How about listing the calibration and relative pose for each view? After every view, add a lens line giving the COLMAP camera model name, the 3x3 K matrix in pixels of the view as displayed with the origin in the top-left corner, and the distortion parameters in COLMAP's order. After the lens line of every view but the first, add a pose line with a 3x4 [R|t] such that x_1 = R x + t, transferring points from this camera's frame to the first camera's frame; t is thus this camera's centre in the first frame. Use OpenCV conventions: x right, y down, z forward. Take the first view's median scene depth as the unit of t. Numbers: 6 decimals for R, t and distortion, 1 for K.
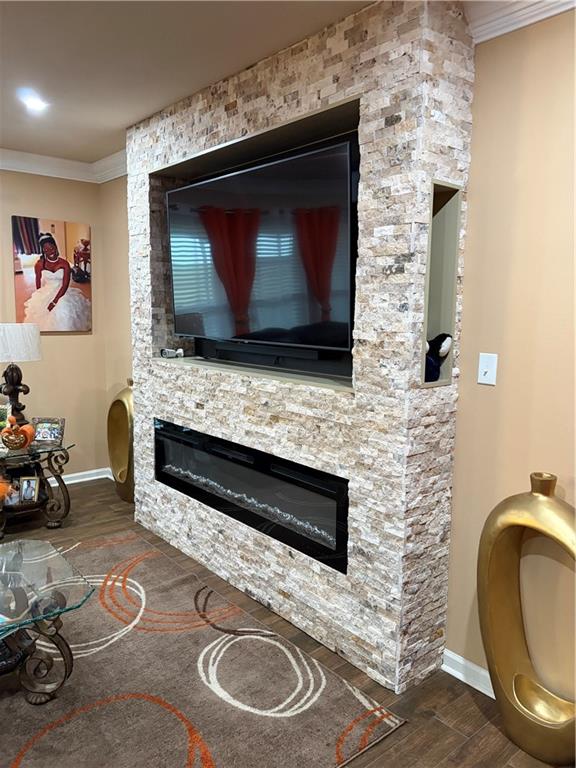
lens RADIAL K [[582.4, 0, 285.5], [0, 582.4, 380.8], [0, 0, 1]] dist [0.056513, -0.066133]
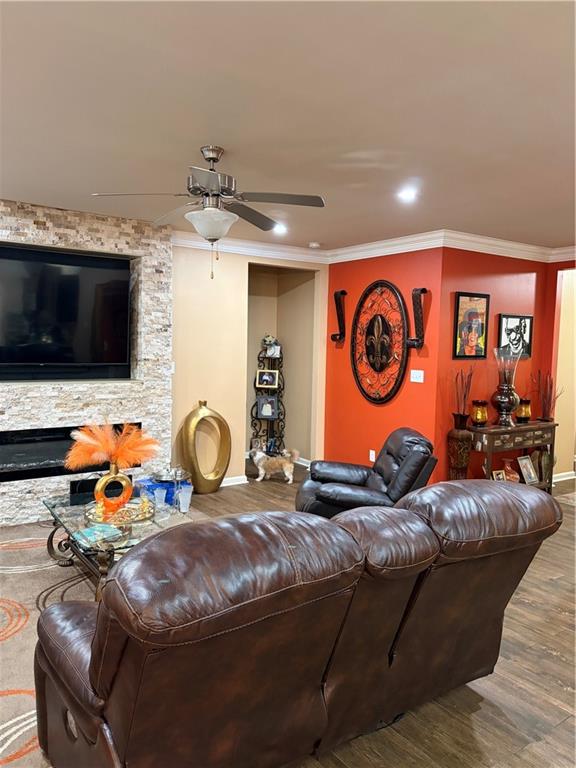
lens RADIAL K [[582.4, 0, 286.3], [0, 582.4, 387.7], [0, 0, 1]] dist [0.056513, -0.066133]
pose [[0.073496, -0.090874, 0.993147, -1.644520], [0.099266, 0.991561, 0.083383, -0.072918], [-0.992343, 0.092457, 0.081897, 0.208487]]
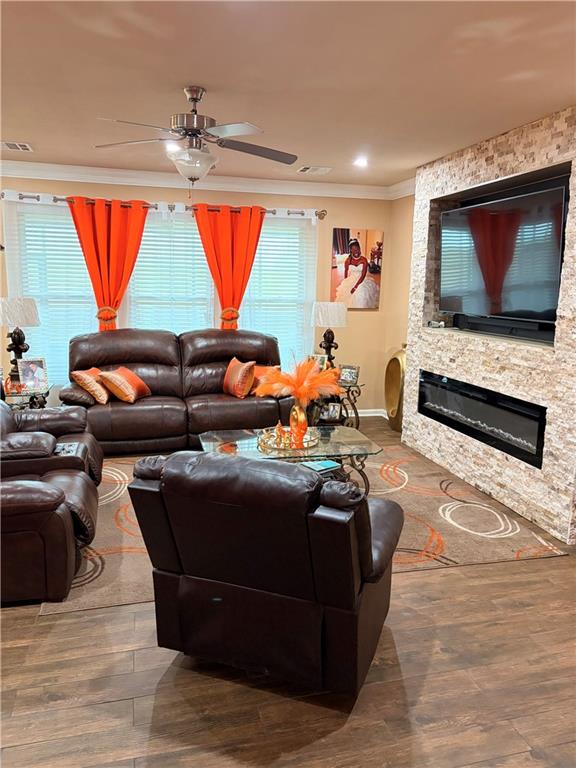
lens RADIAL K [[582.4, 0, 285.9], [0, 582.4, 378.8], [0, 0, 1]] dist [0.056513, -0.066133]
pose [[0.902812, 0.075634, -0.423331, 0.109214], [-0.063040, 0.997054, 0.043698, 0.056383], [0.425389, -0.012764, 0.904921, -0.553560]]
